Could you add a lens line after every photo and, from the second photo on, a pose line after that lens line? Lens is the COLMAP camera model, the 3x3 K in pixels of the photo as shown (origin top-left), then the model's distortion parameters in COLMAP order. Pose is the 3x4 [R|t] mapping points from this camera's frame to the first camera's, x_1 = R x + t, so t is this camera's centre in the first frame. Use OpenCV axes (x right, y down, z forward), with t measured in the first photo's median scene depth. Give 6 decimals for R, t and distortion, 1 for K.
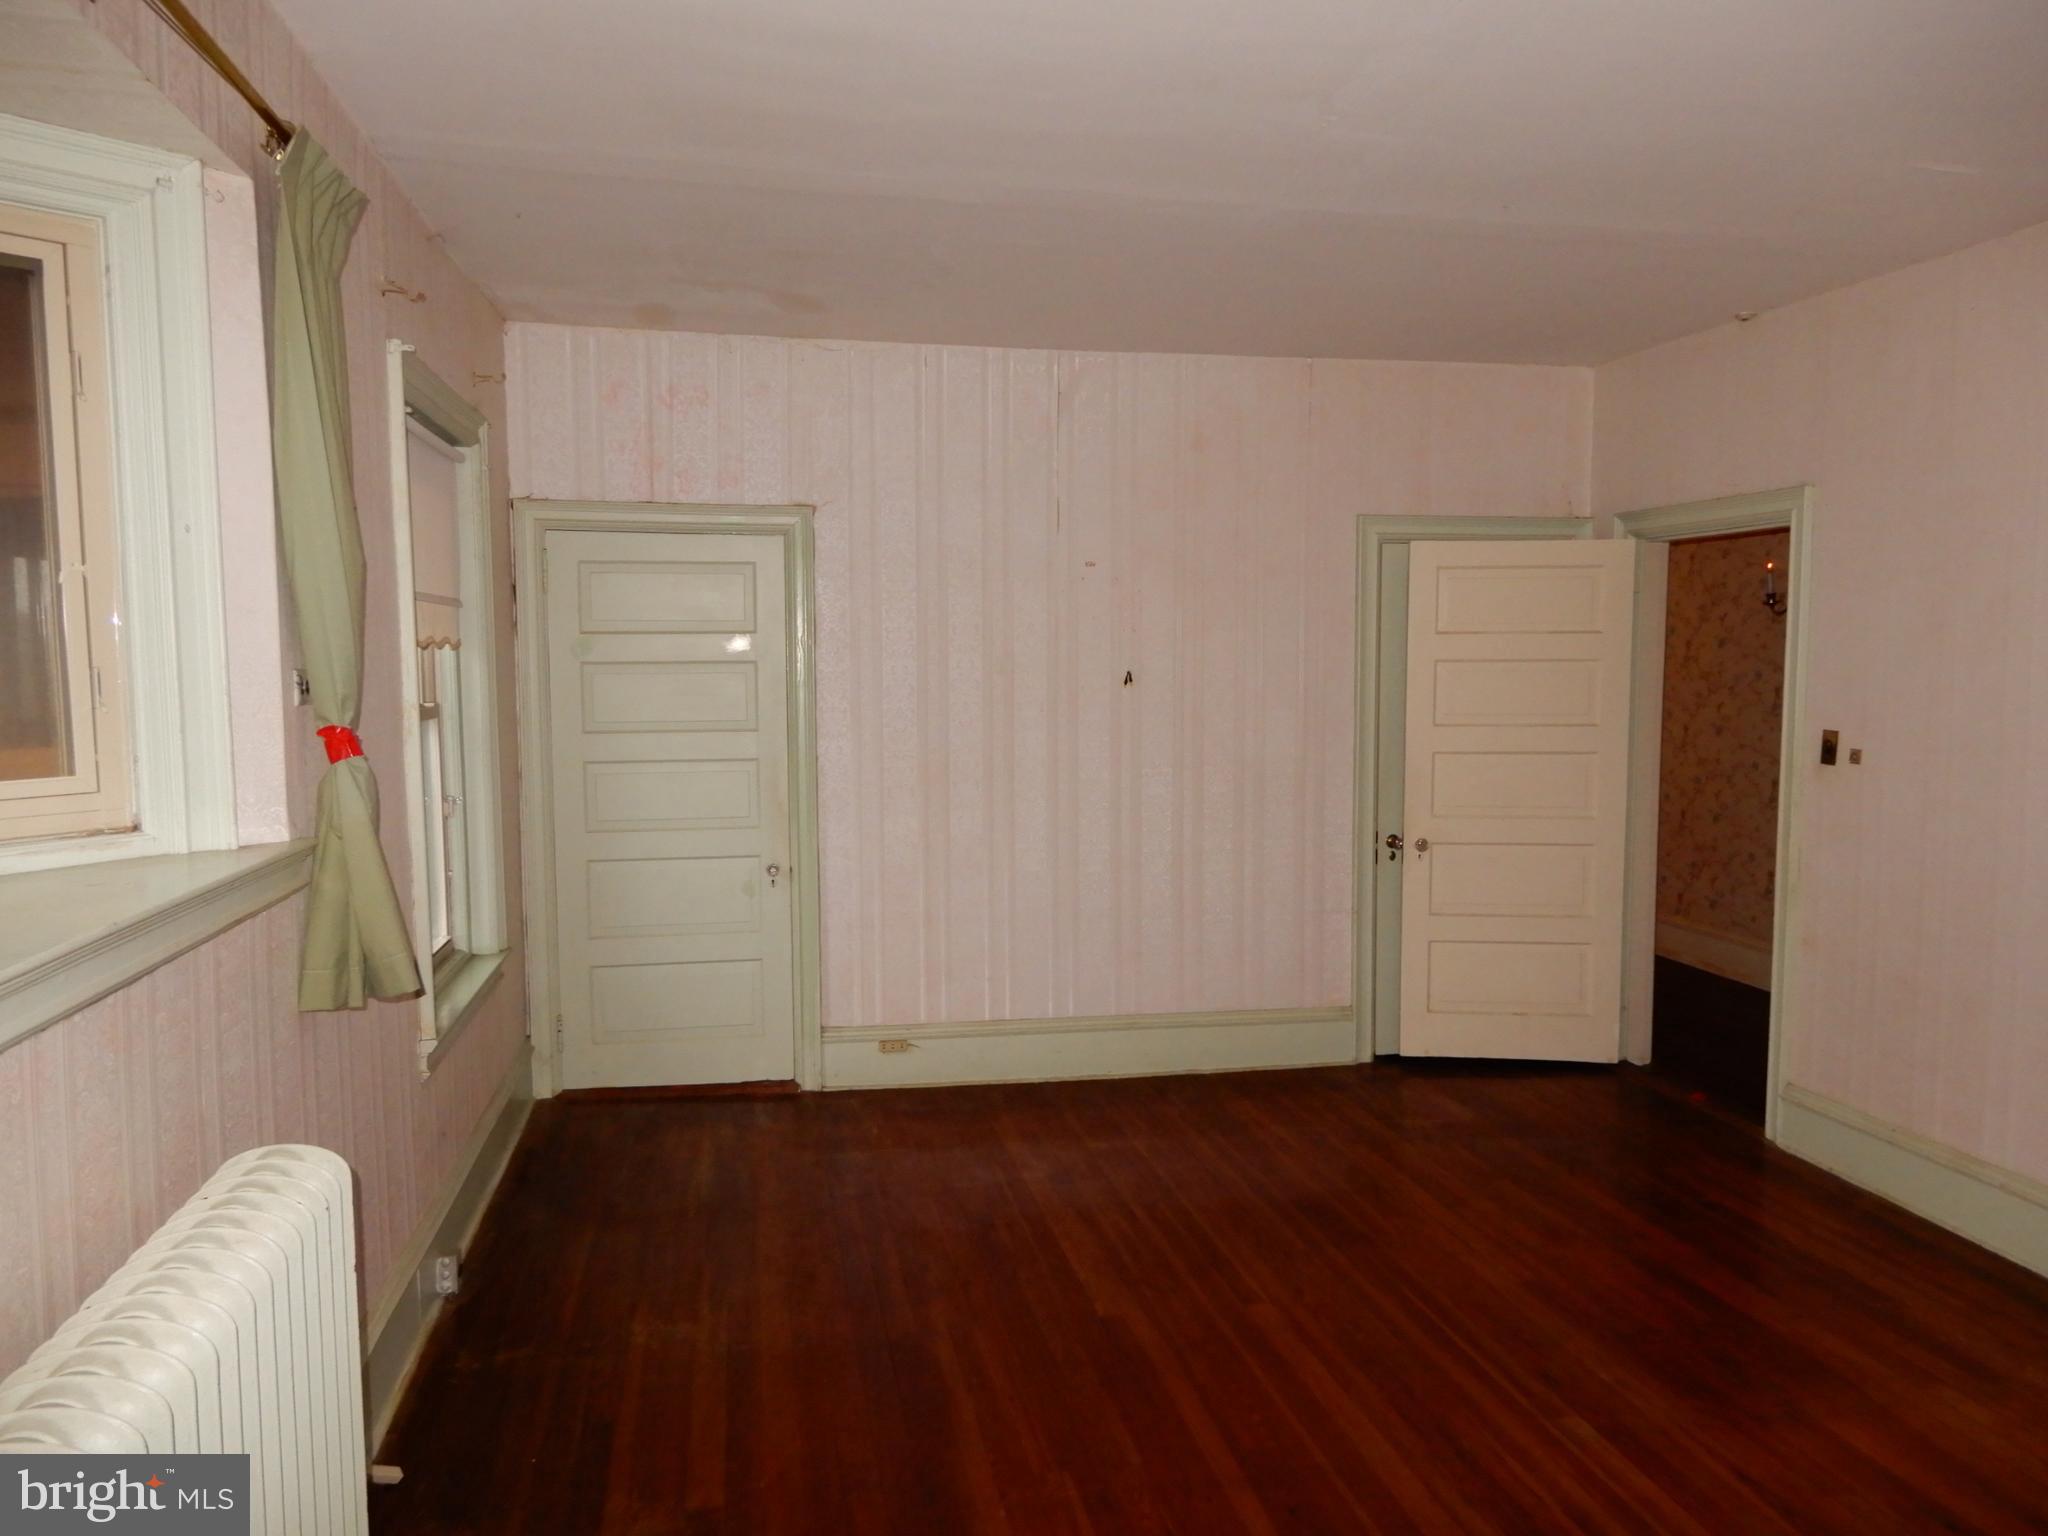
lens RADIAL K [[1442.0, 0, 1024.0], [0, 1442.0, 768.0], [0, 0, 1]] dist [0.001268, -0.004898]
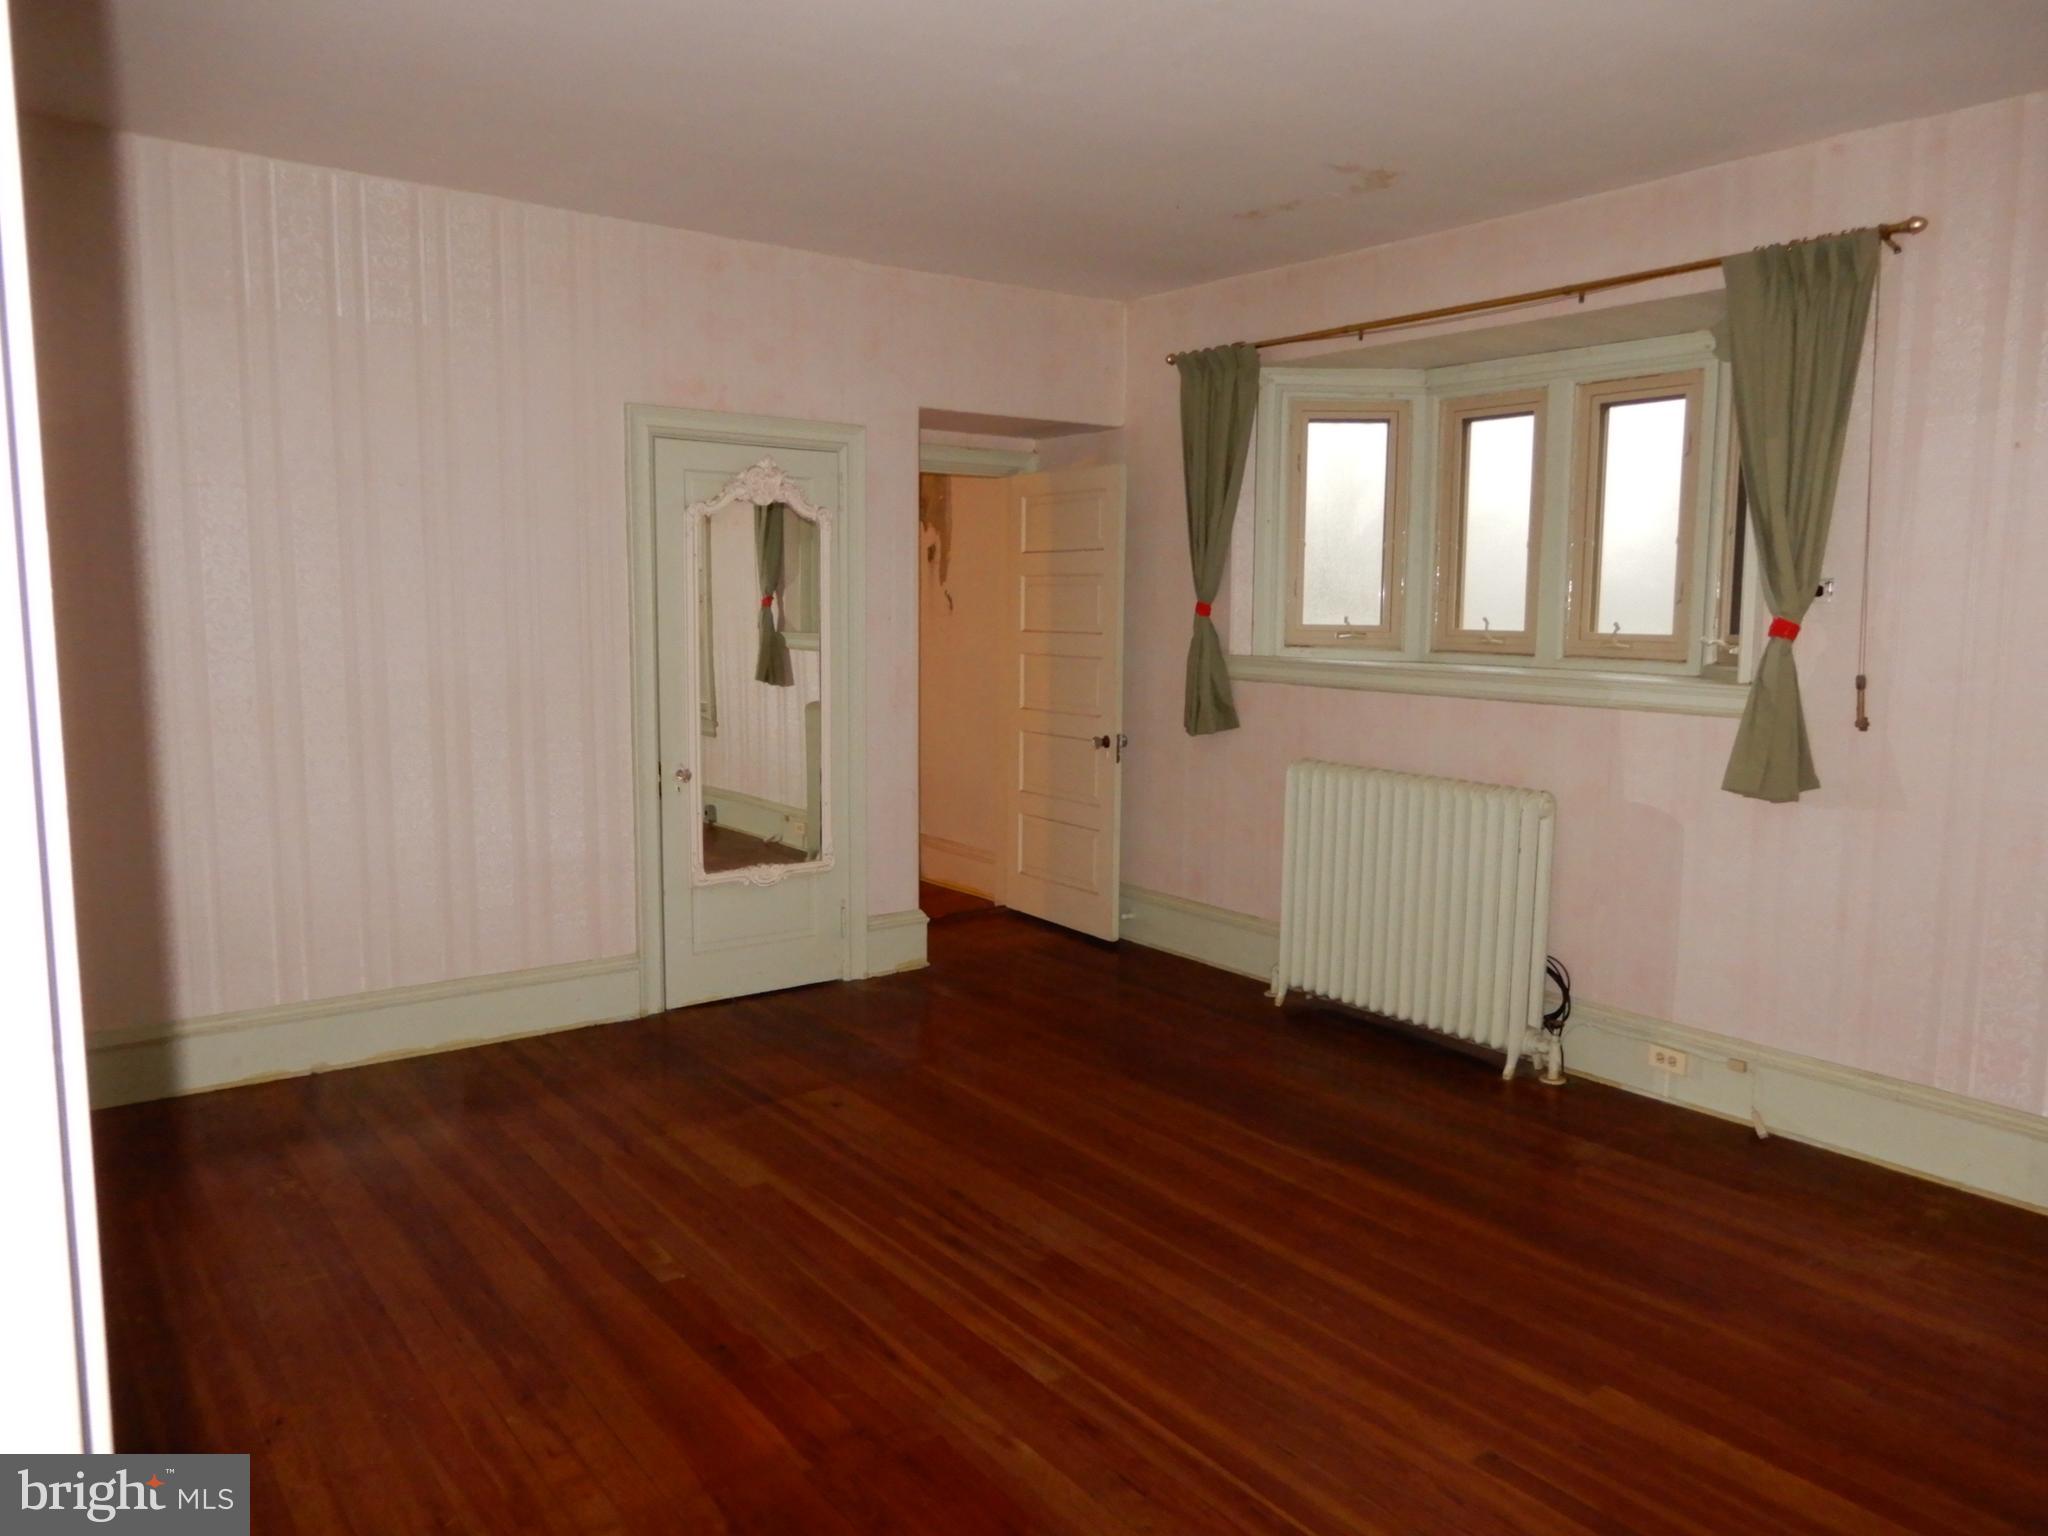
lens RADIAL K [[1442.0, 0, 1024.0], [0, 1442.0, 768.0], [0, 0, 1]] dist [0.001268, -0.004898]
pose [[-0.897878, 0.052394, -0.437115, 0.757116], [-0.039775, 0.979178, 0.199070, -0.117117], [0.438443, 0.196127, -0.877099, 1.675404]]
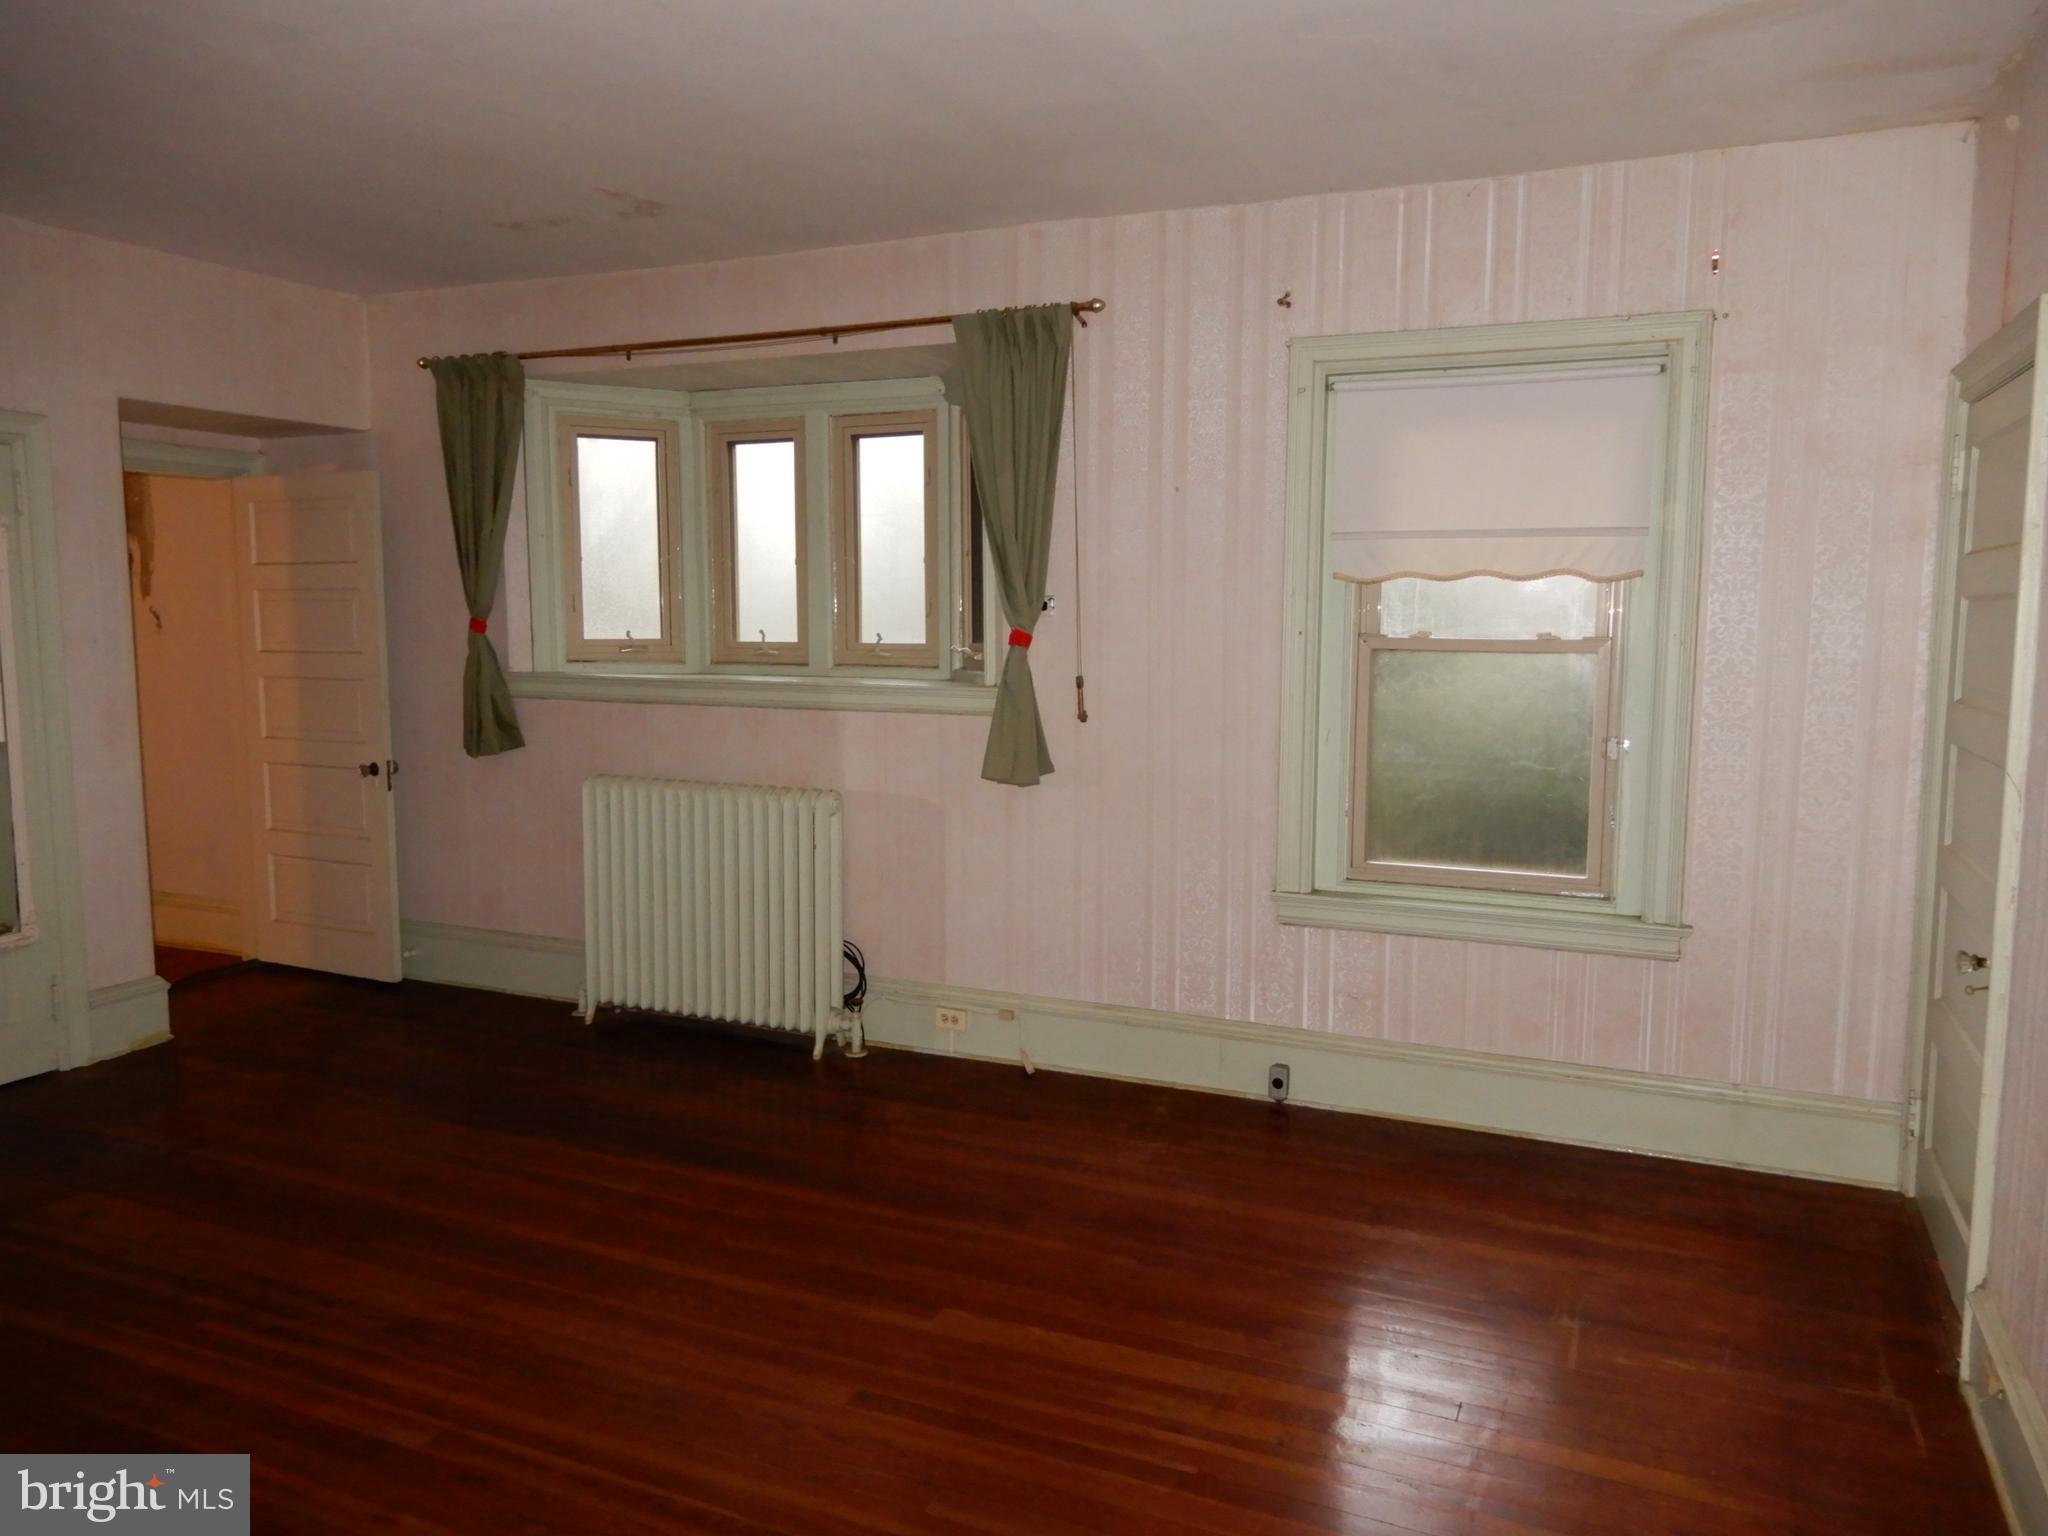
lens RADIAL K [[1440.0, 0, 1024.0], [0, 1440.0, 768.0], [0, 0, 1]] dist [0.003982, -0.001545]
pose [[-0.565845, 0.098282, -0.818633, 0.828897], [-0.068982, 0.983746, 0.165785, -0.126786], [0.821621, 0.150280, -0.549868, 1.672604]]
